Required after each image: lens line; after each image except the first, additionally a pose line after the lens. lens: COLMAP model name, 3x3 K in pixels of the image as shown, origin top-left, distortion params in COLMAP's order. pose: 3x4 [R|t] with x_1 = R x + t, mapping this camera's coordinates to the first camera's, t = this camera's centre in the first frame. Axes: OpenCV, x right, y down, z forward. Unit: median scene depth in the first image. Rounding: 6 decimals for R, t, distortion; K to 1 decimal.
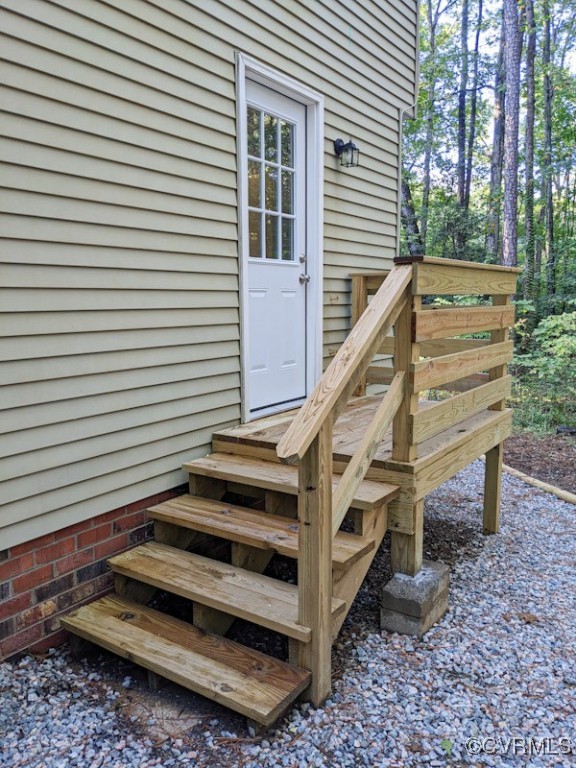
lens RADIAL K [[609.1, 0, 283.9], [0, 609.1, 388.4], [0, 0, 1]] dist [0.061372, -0.106116]
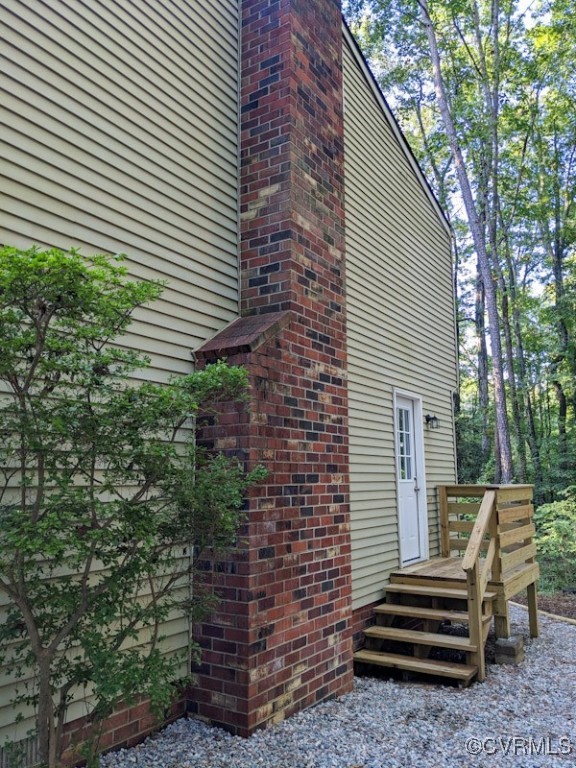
lens RADIAL K [[729.4, 0, 235.6], [0, 729.4, 364.5], [0, 0, 1]] dist [0.008051, 0.012603]
pose [[0.999614, 0.001185, 0.027751, -0.646123], [0.006887, 0.957325, -0.288933, 0.102713], [-0.026909, 0.289012, 0.956947, -1.343450]]
